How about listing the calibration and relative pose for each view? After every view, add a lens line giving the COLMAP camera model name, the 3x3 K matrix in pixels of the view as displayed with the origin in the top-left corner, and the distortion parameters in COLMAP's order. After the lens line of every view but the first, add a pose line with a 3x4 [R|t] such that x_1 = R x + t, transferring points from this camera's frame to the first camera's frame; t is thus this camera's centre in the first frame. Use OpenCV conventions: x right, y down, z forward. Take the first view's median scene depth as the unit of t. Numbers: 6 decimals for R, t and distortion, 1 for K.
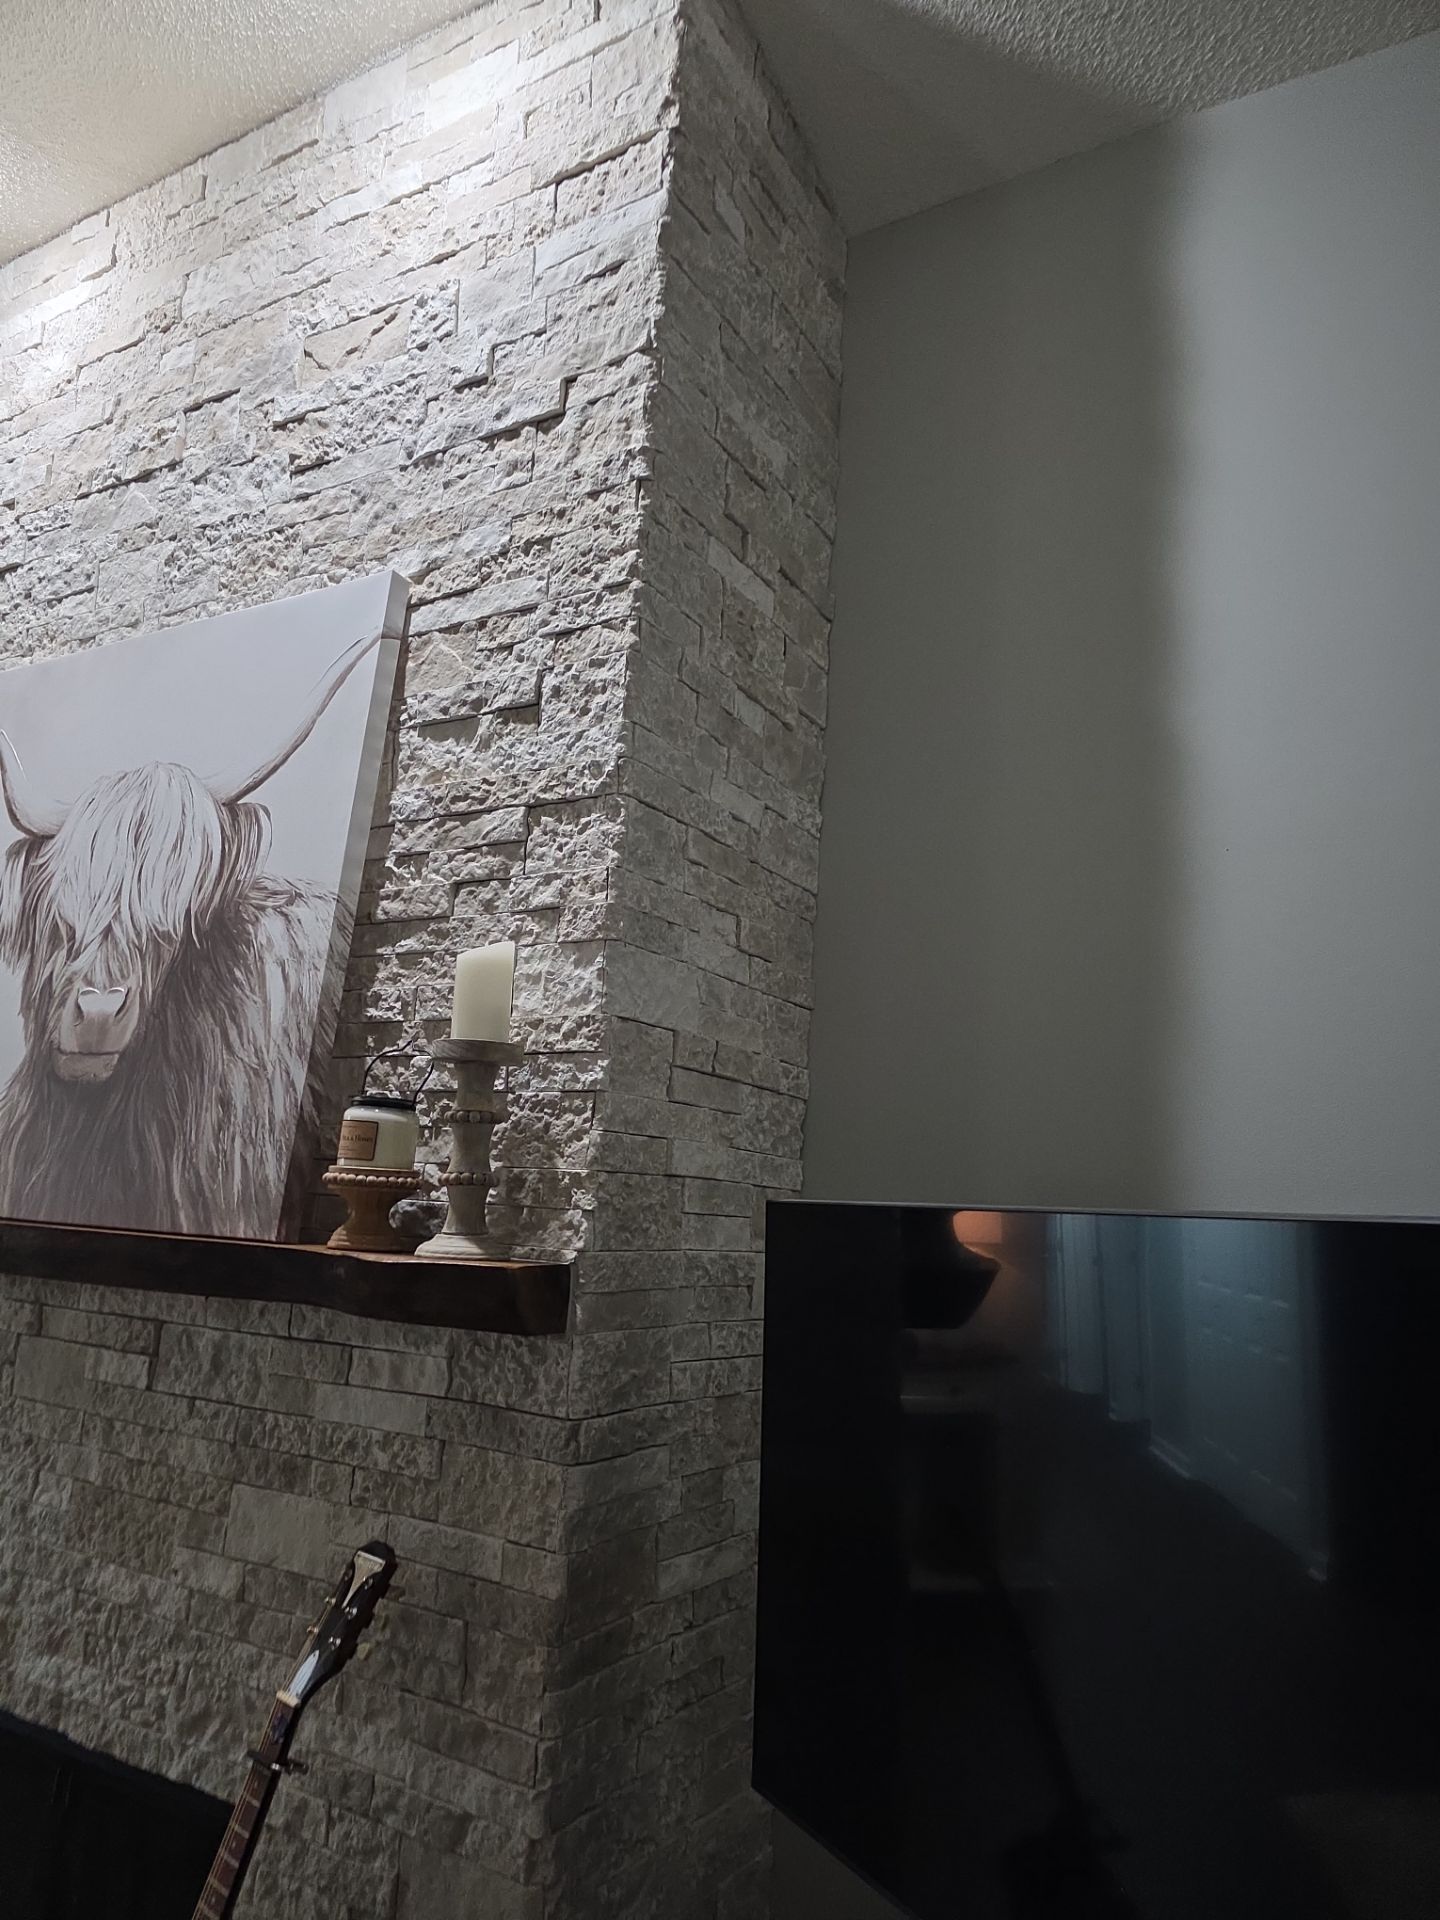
lens RADIAL K [[1287.7, 0, 700.3], [0, 1287.7, 983.0], [0, 0, 1]] dist [0.065182, -0.066515]
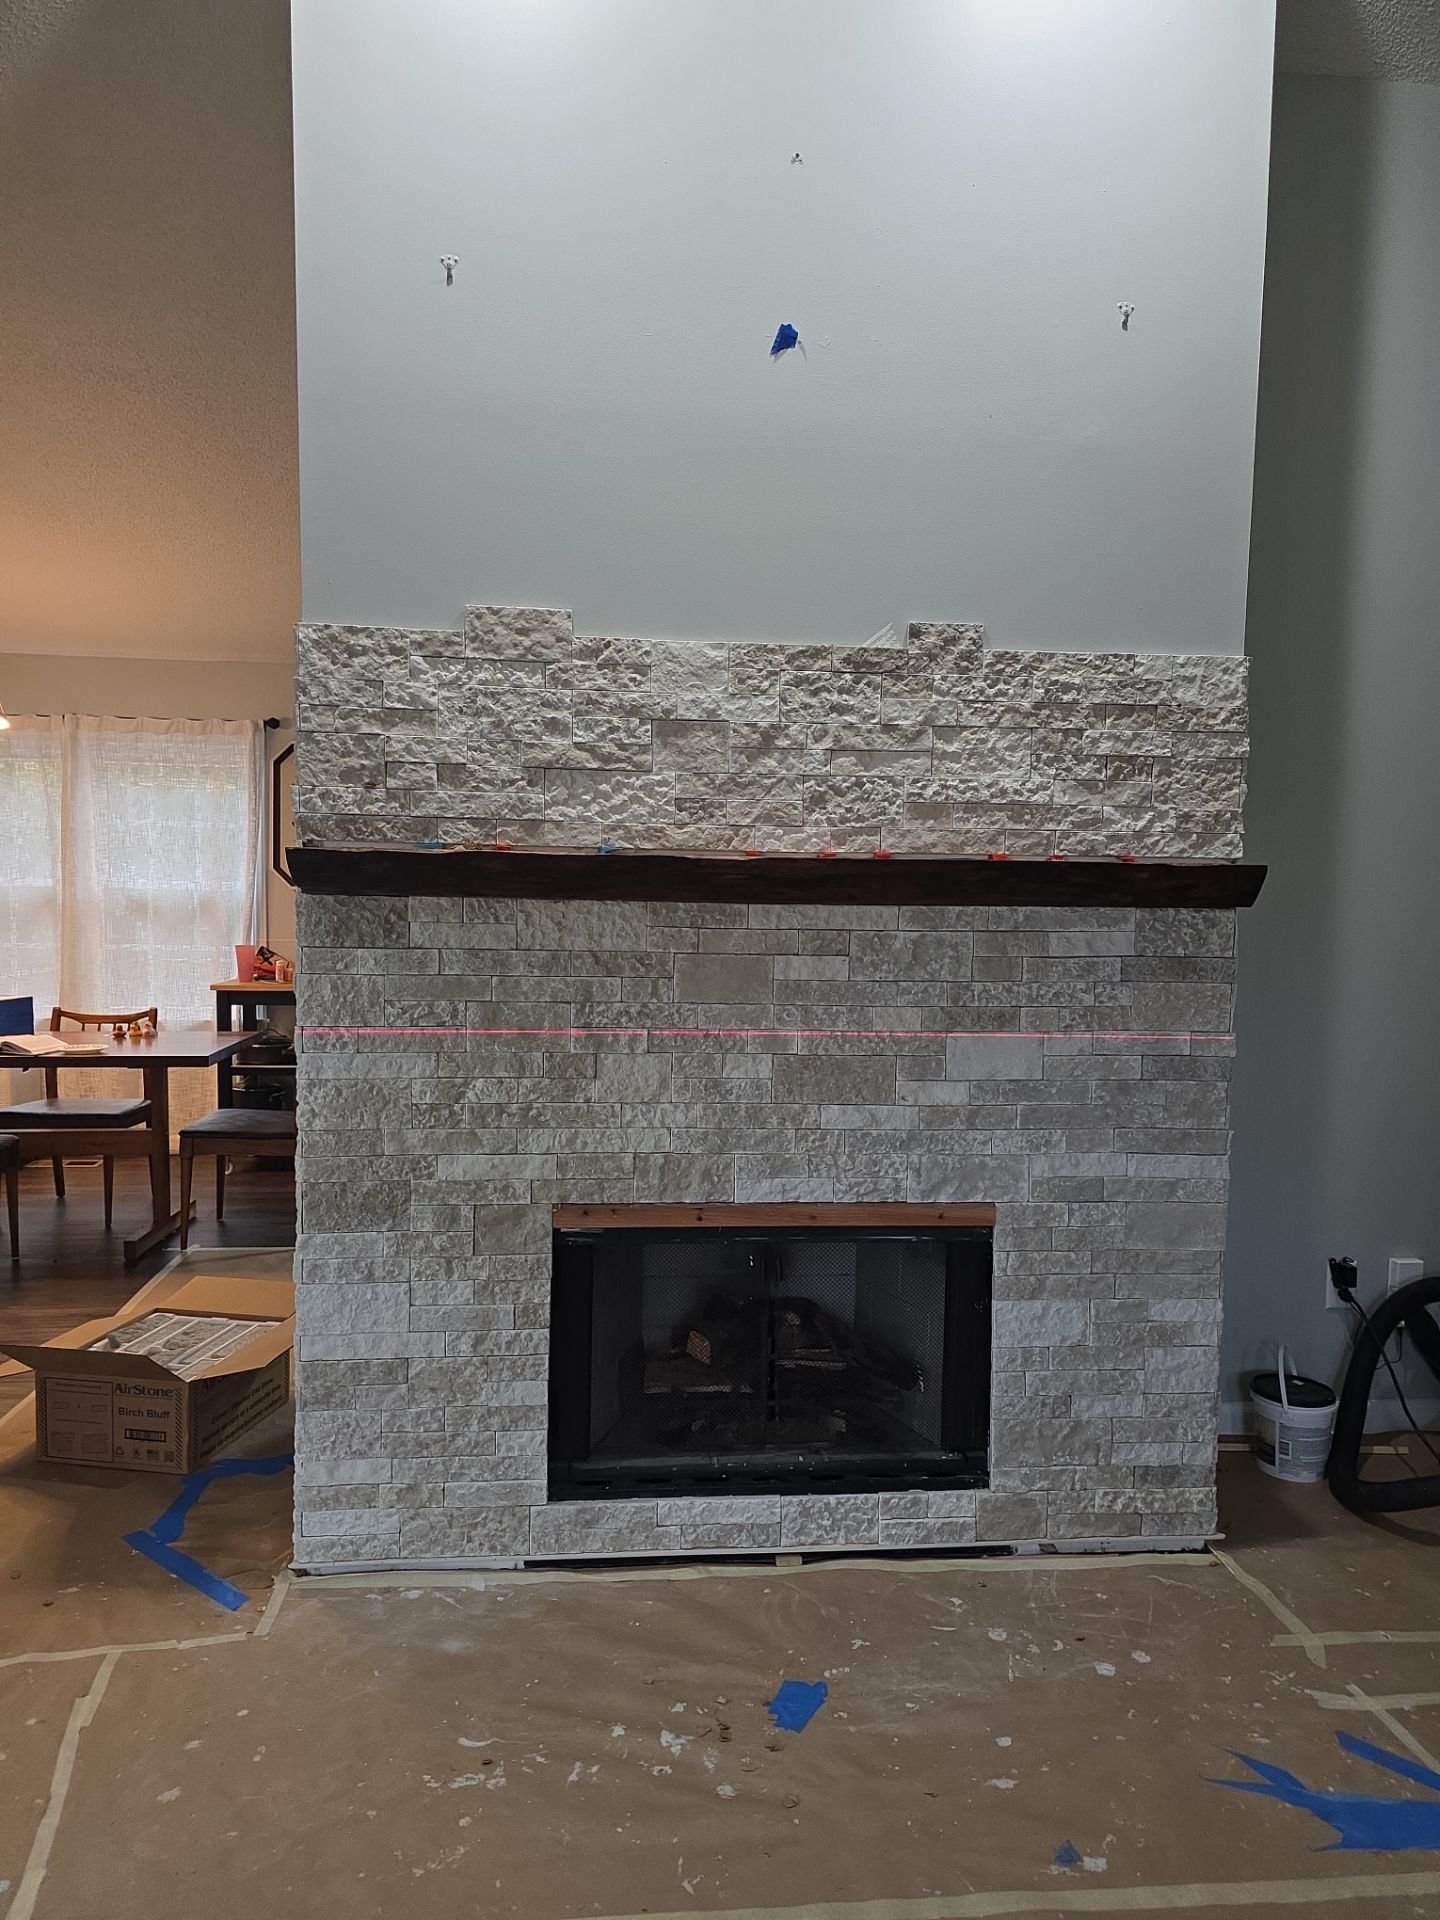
lens RADIAL K [[1287.7, 0, 716.1], [0, 1287.7, 980.3], [0, 0, 1]] dist [0.065182, -0.066515]
pose [[0.808979, -0.090857, 0.580774, -1.373013], [-0.072818, 0.964885, 0.252377, -0.006692], [-0.583311, -0.246459, 0.773955, 0.077417]]
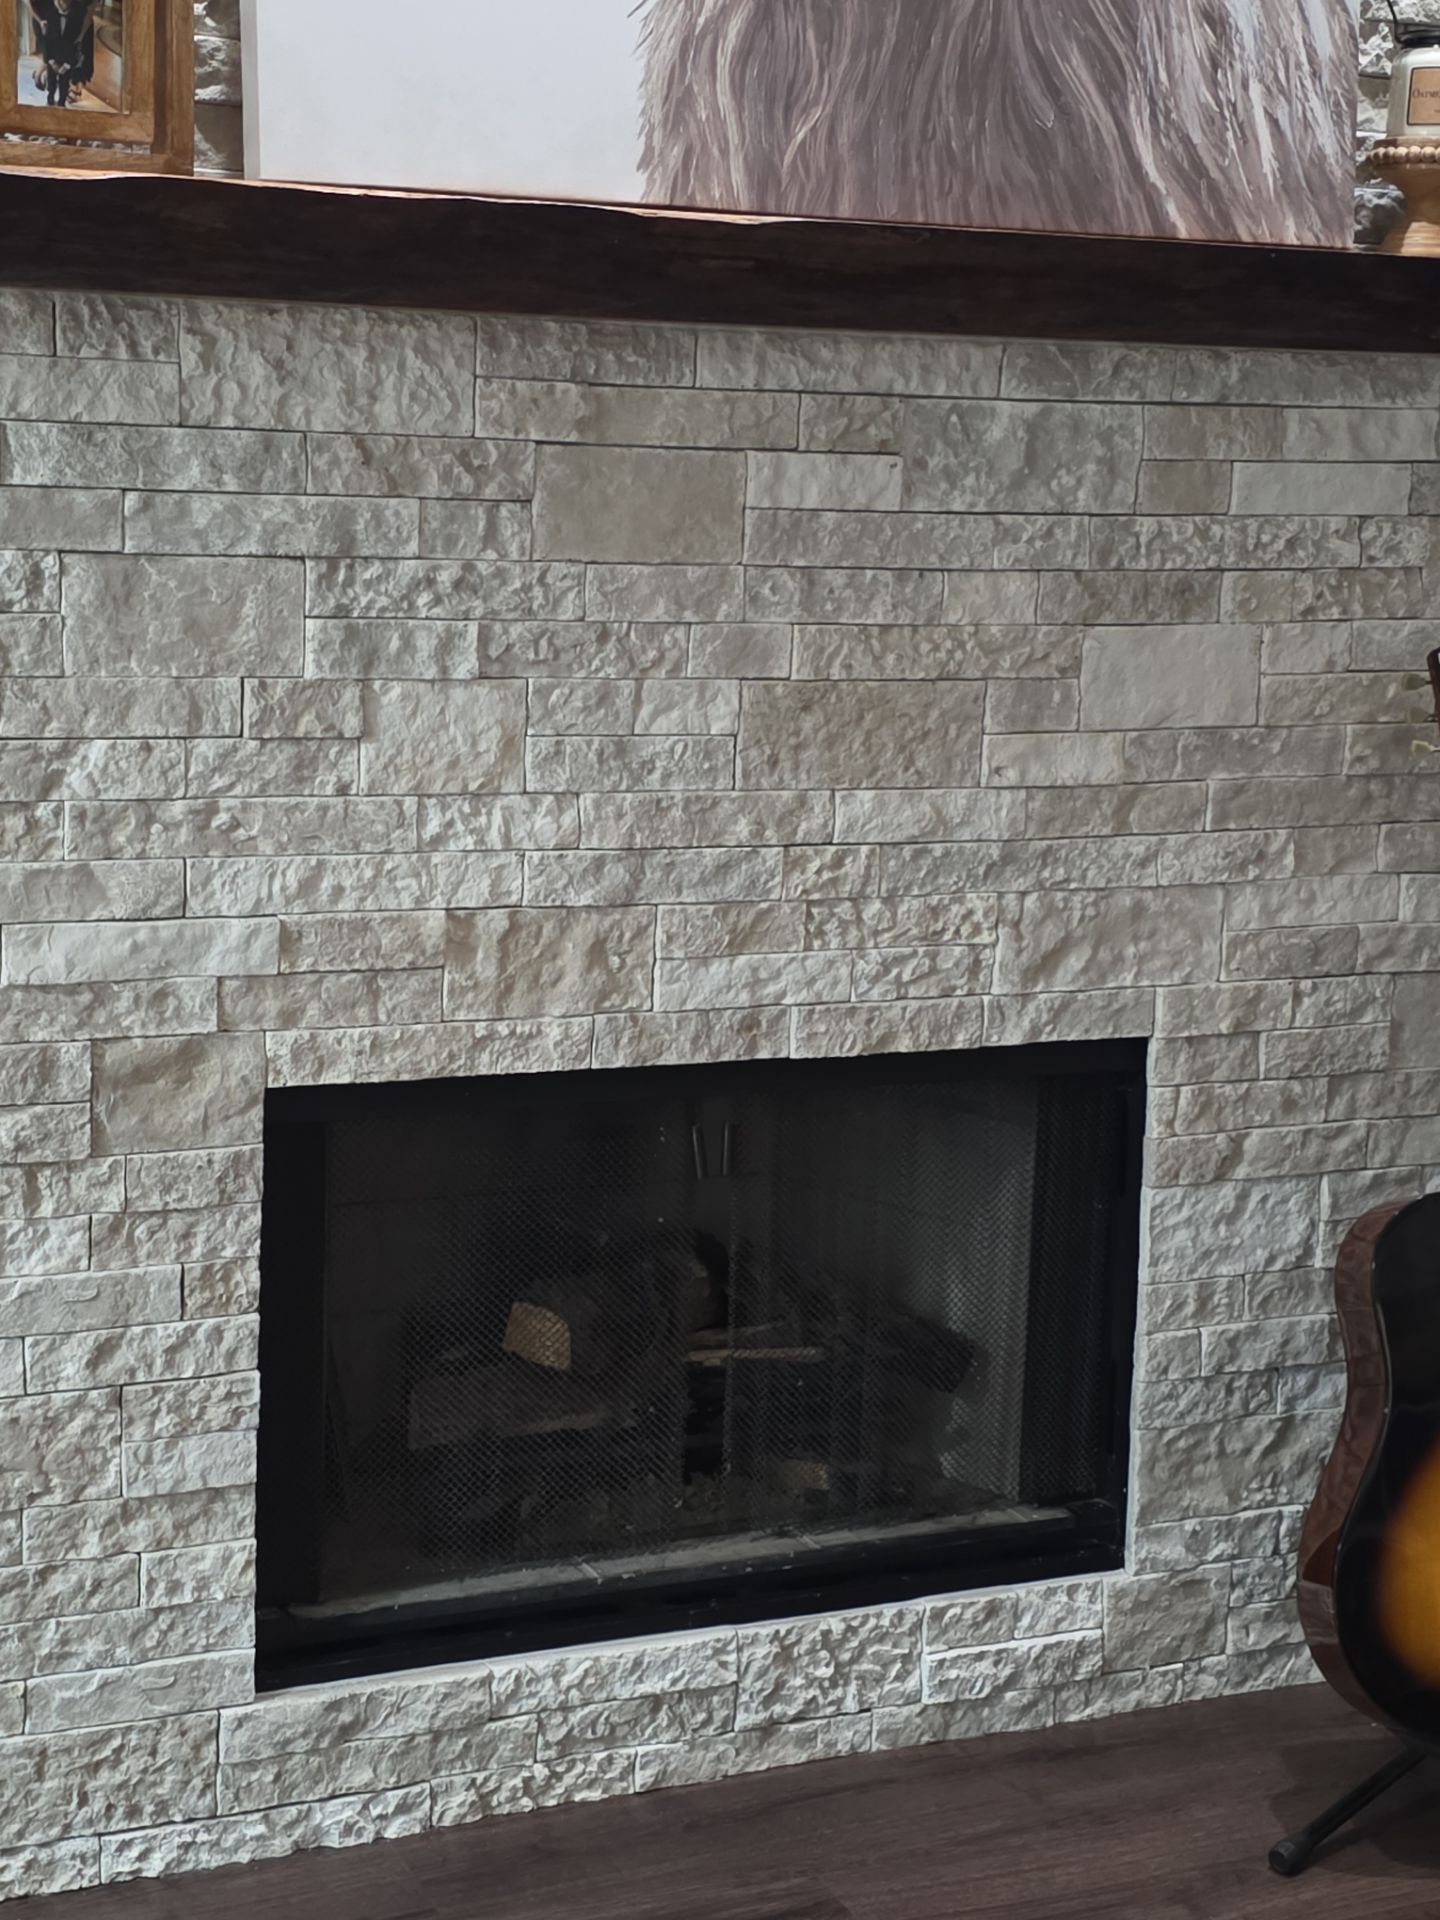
lens RADIAL K [[3075.6, 0, 699.2], [0, 3075.6, 984.3], [0, 0, 1]] dist [0.107764, 0.000000]
pose [[0.576196, -0.193594, 0.794053, -1.742248], [-0.149284, 0.930270, 0.335130, 0.059292], [-0.803562, -0.311640, 0.507118, 0.313534]]
